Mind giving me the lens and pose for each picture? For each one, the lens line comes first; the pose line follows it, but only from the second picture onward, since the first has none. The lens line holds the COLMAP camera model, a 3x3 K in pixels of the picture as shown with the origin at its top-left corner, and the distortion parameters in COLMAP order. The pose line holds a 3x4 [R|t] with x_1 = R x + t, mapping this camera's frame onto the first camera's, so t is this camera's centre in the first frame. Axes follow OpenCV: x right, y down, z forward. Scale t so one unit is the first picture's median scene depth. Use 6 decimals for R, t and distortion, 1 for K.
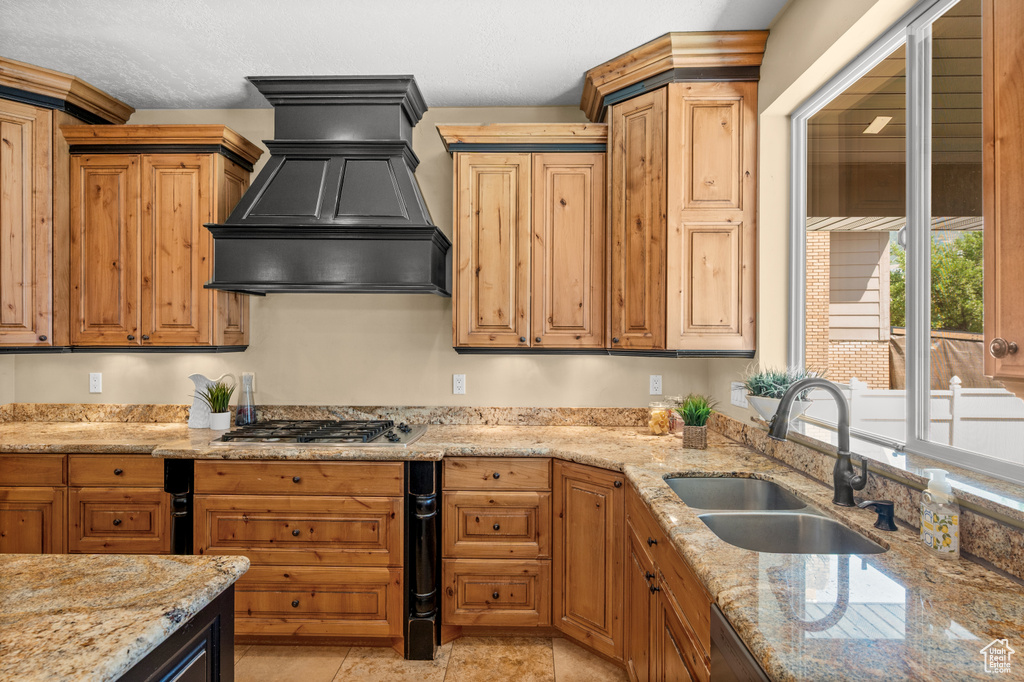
lens RADIAL K [[525.5, 0, 512.0], [0, 525.5, 341.0], [0, 0, 1]] dist [-0.000105, 0.000173]
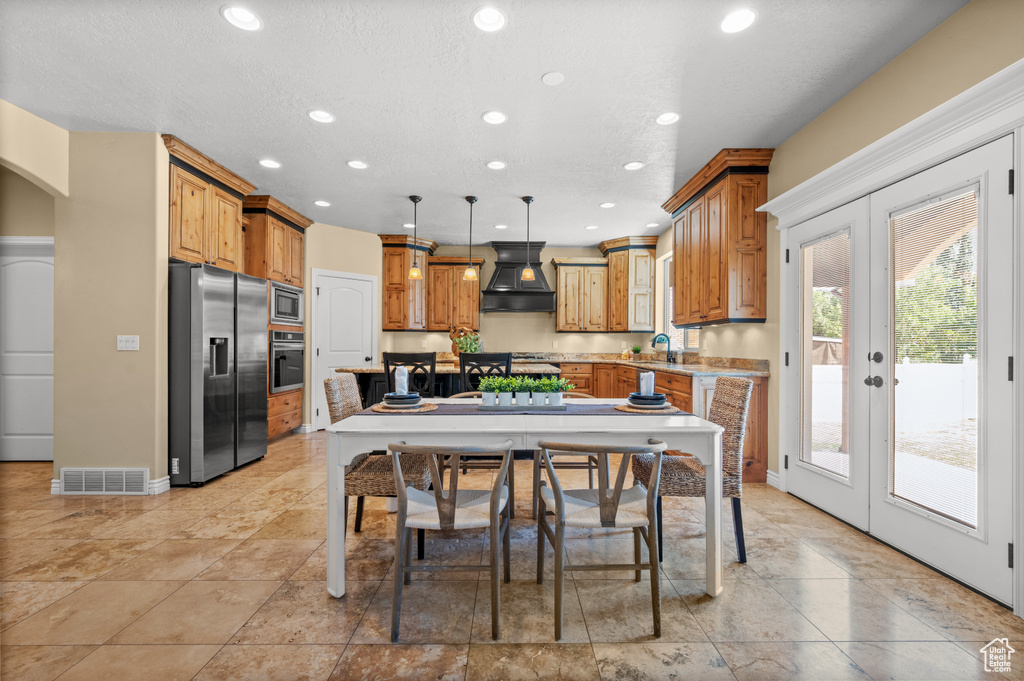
lens RADIAL K [[424.9, 0, 512.0], [0, 424.9, 340.5], [0, 0, 1]] dist [0.030275, 0.000036]
pose [[0.999677, 0.001925, 0.025347, -0.436764], [-0.001595, 0.999914, -0.013029, 0.101250], [-0.025370, 0.012985, 0.999594, -1.437813]]
